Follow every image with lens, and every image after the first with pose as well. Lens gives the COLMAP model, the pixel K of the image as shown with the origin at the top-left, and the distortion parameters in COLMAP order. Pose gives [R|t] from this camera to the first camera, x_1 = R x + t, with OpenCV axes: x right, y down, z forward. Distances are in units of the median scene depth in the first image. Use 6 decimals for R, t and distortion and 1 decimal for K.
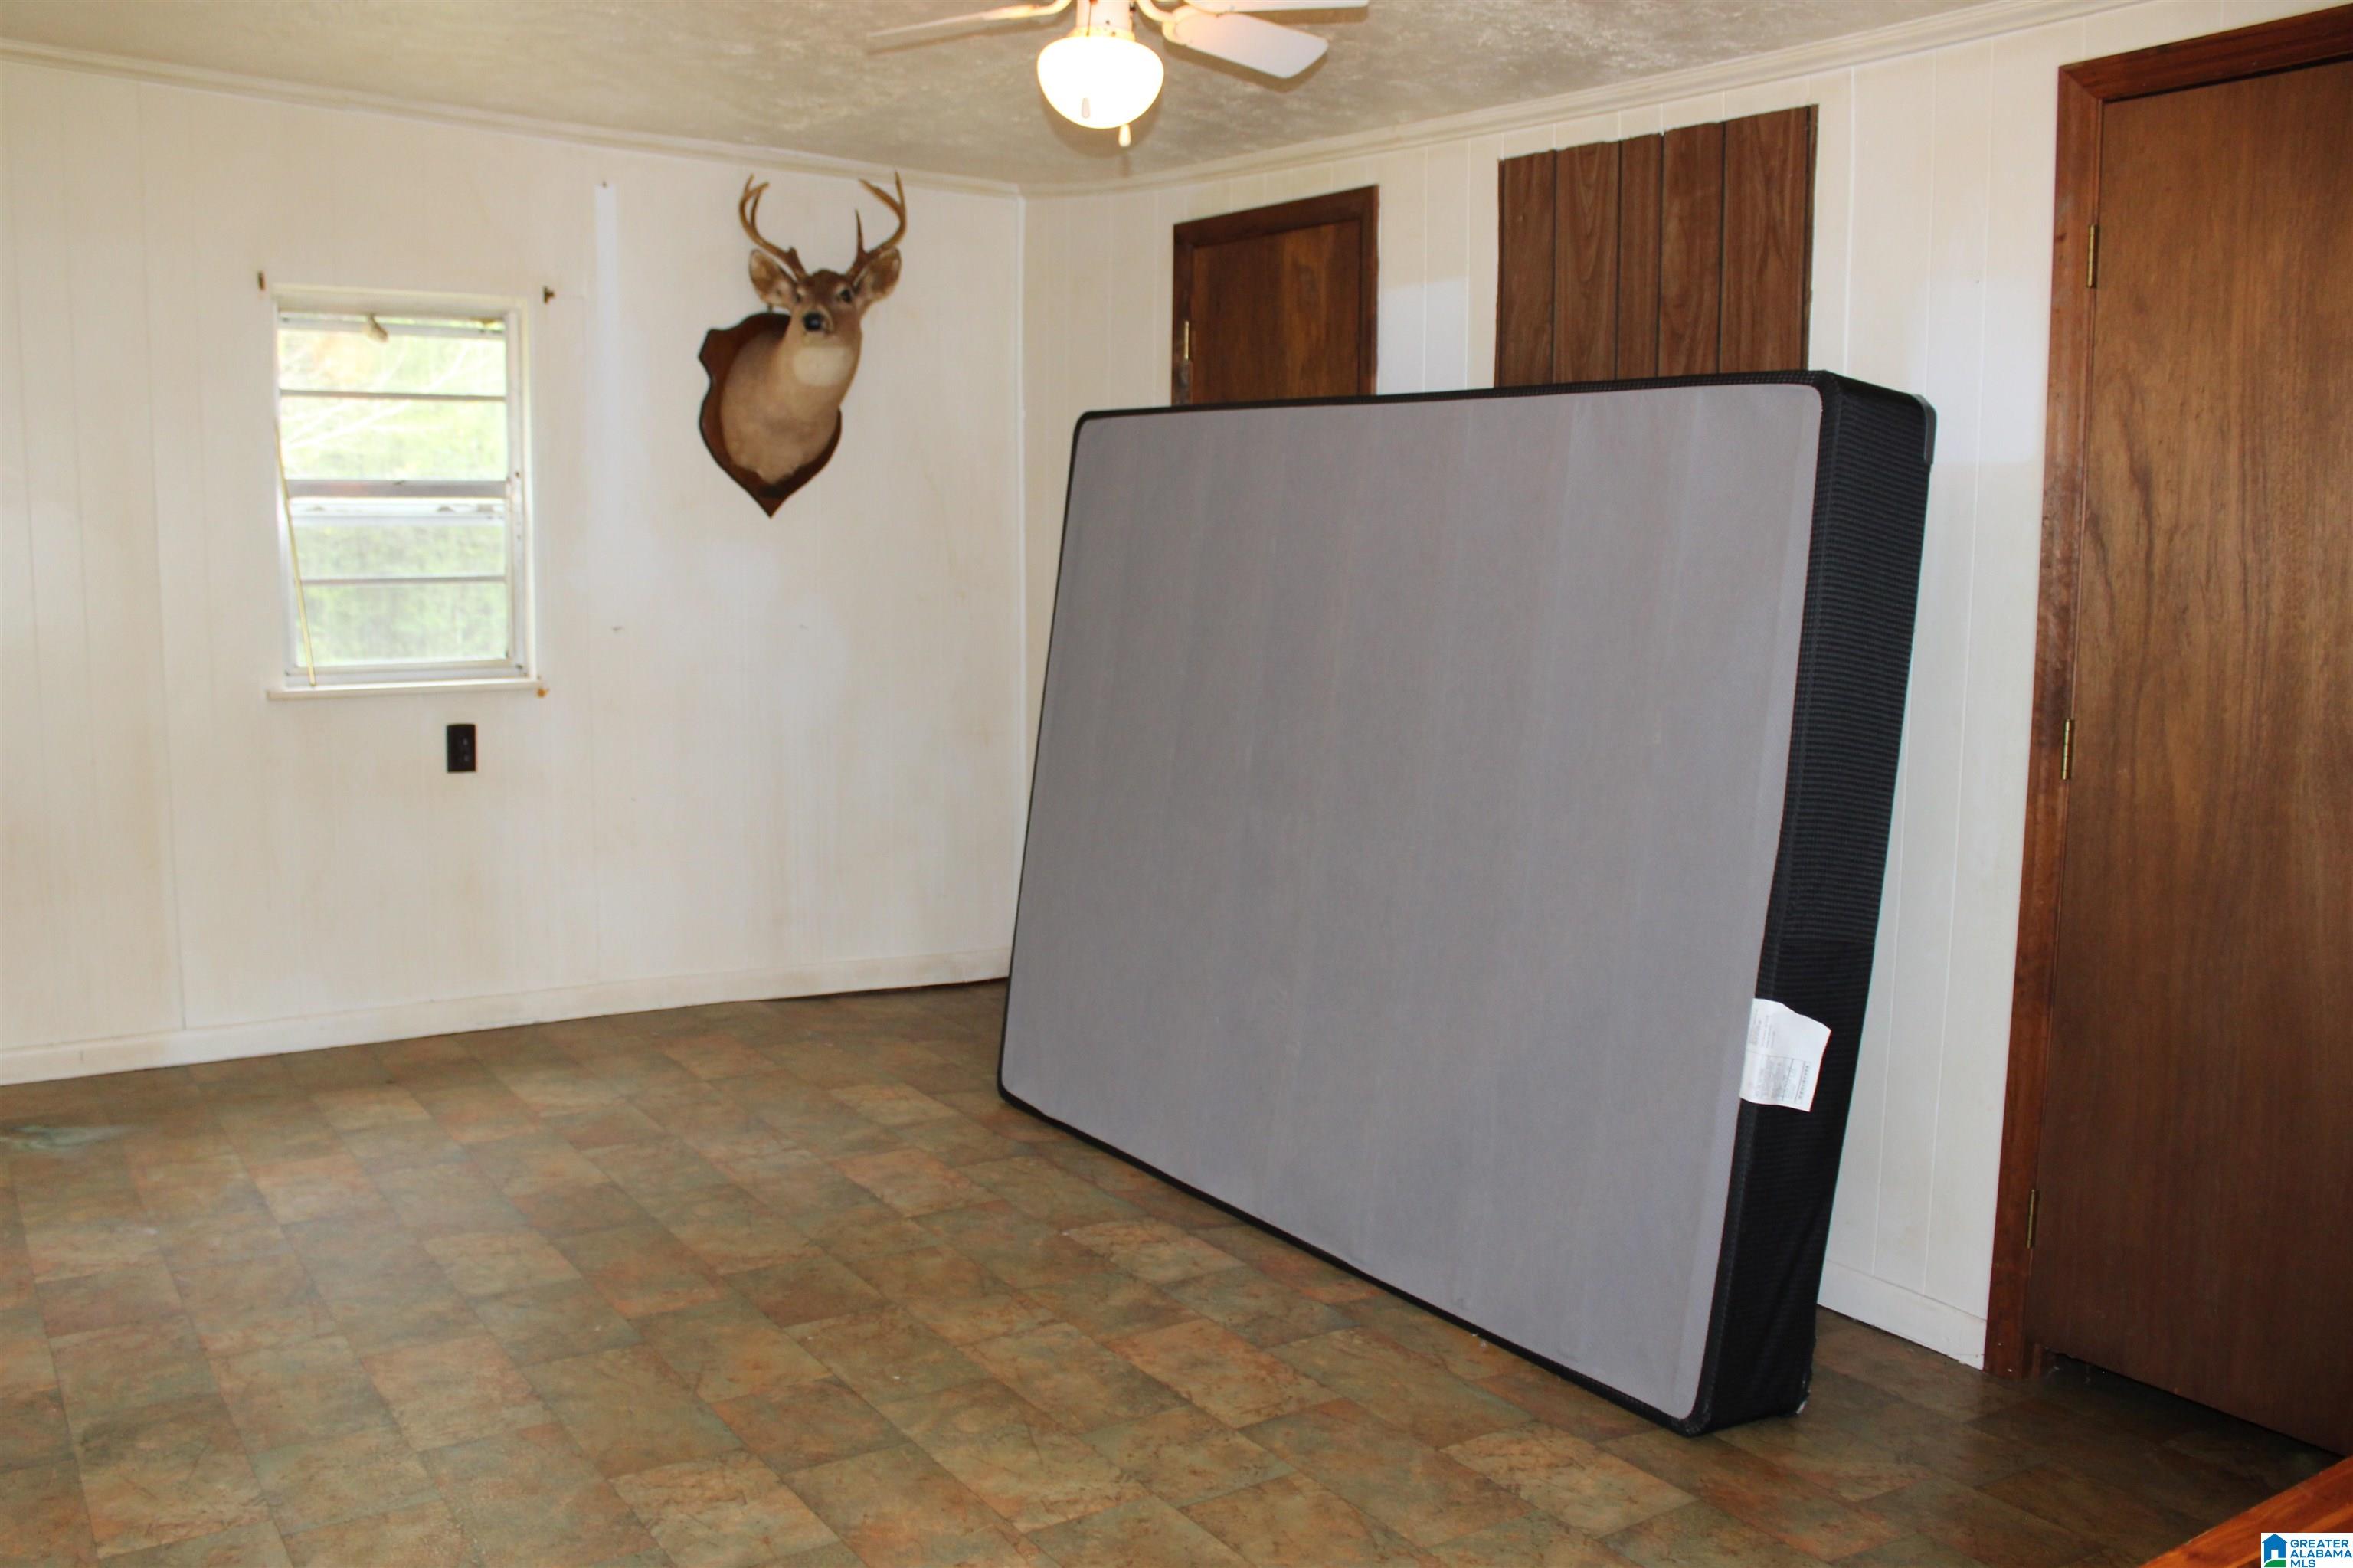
lens RADIAL K [[1964.7, 0, 1170.2], [0, 1964.7, 779.2], [0, 0, 1]] dist [-0.177024, 0.161564]
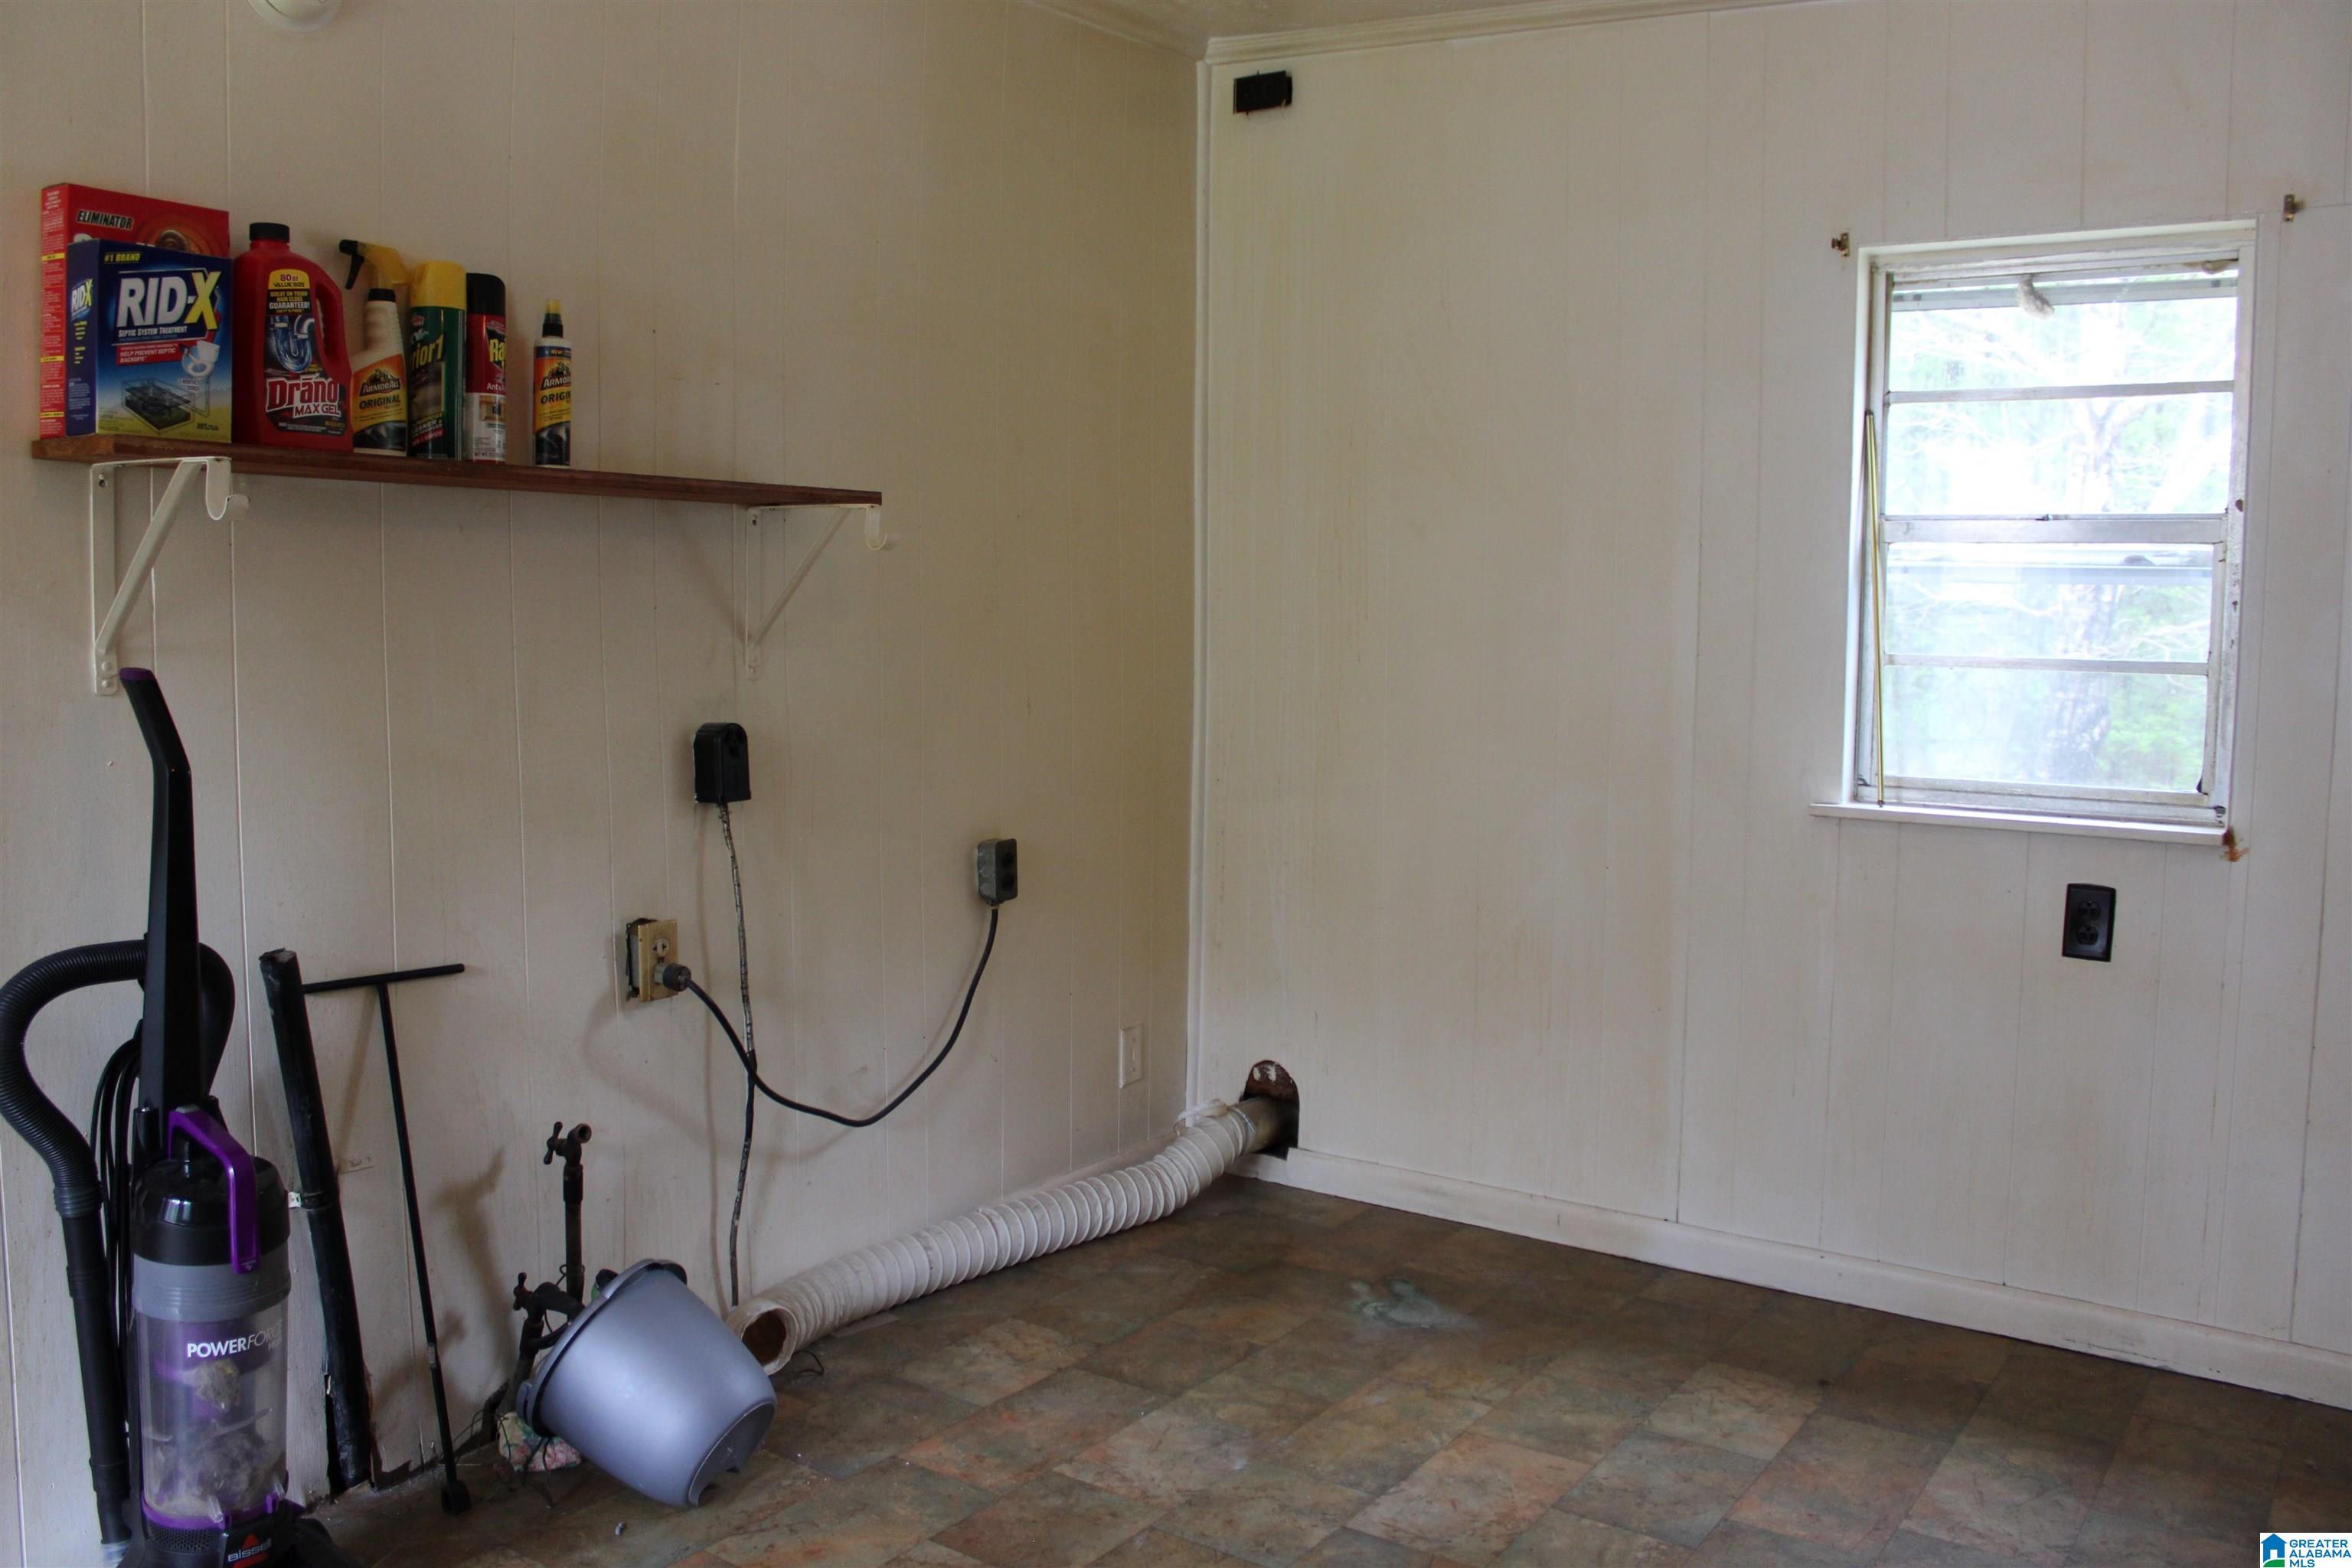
lens RADIAL K [[1963.8, 0, 1169.7], [0, 1963.8, 779.2], [0, 0, 1]] dist [-0.177024, 0.161564]
pose [[0.344083, 0.084678, -0.935113, 0.129088], [-0.125085, 0.991182, 0.043729, -0.055263], [0.930570, 0.101923, 0.351640, 0.487276]]
